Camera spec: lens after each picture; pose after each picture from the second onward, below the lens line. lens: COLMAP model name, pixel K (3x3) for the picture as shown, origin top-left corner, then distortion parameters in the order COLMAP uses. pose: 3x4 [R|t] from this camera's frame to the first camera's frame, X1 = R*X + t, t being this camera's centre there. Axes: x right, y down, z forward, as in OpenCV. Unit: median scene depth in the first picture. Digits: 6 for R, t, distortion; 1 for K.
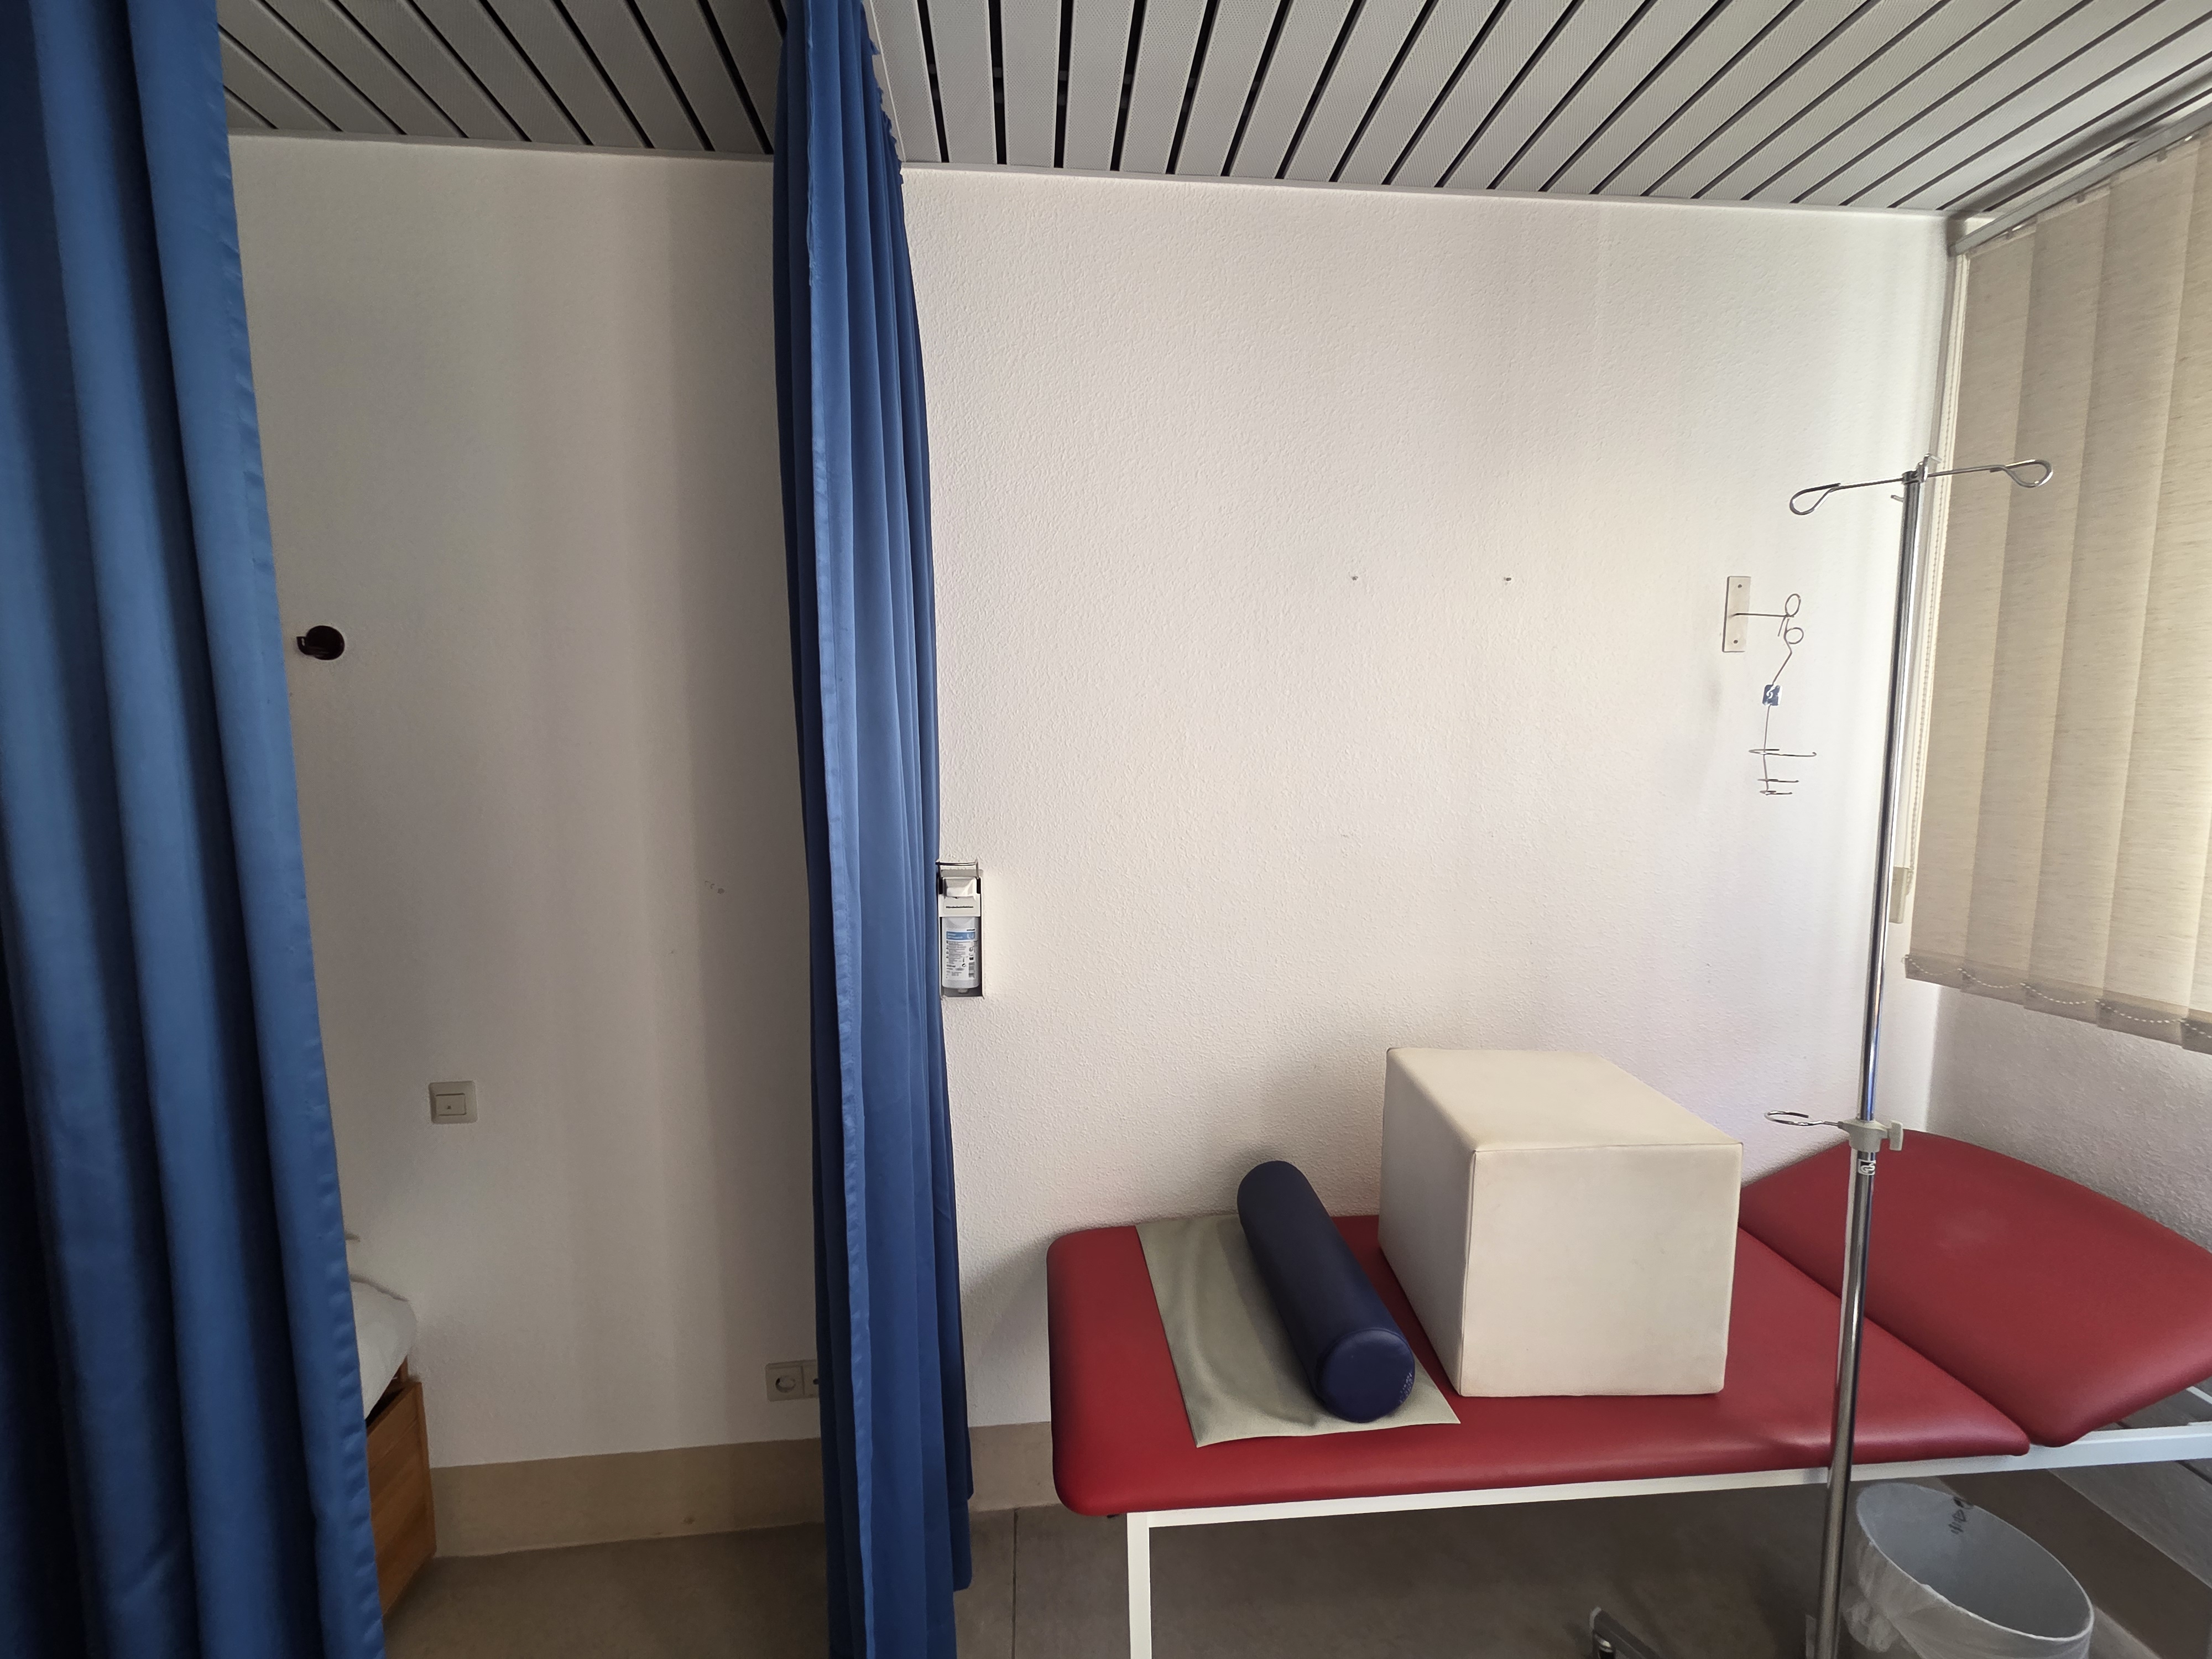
lens RADIAL K [[915.2, 0, 1106.0], [0, 915.2, 829.5], [0, 0, 1]] dist [-0.000677, -0.000170]
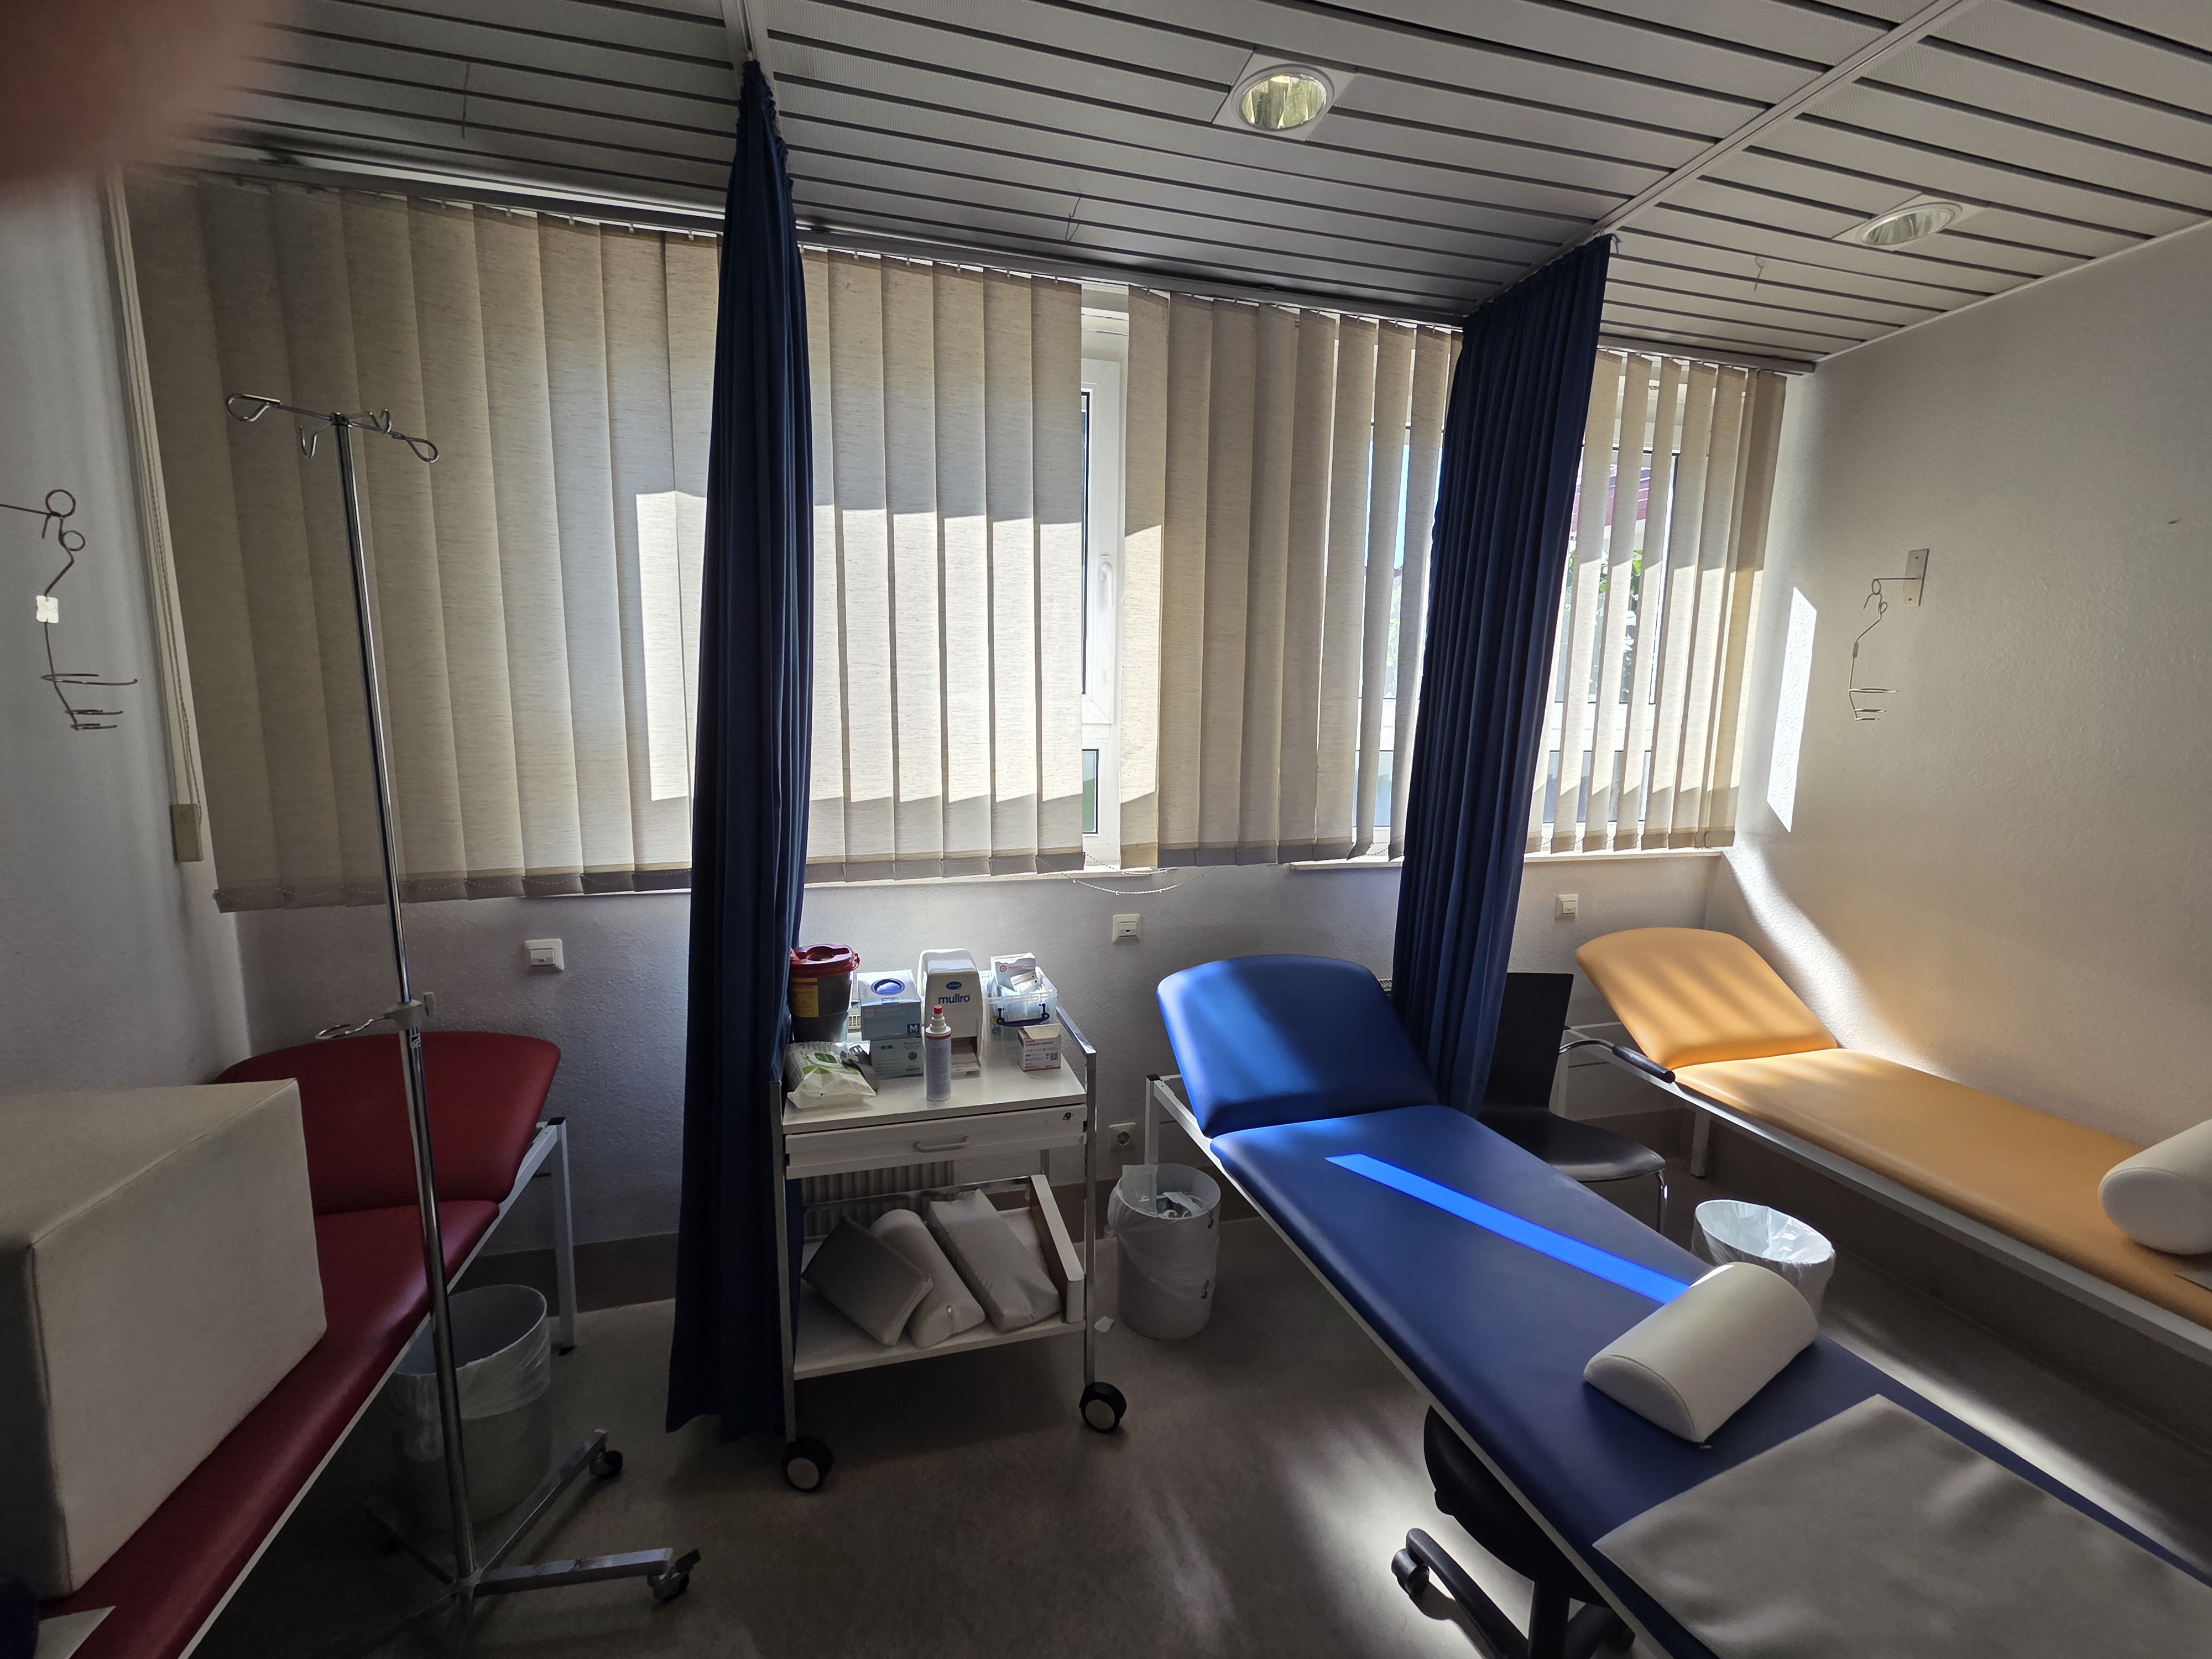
lens RADIAL K [[882.9, 0, 1106.0], [0, 882.9, 829.5], [0, 0, 1]] dist [0.001255, 0.000224]
pose [[-0.172800, -0.133957, 0.975805, -0.269206], [0.090926, 0.984309, 0.151226, 0.016658], [-0.980751, 0.114858, -0.157908, 0.226721]]
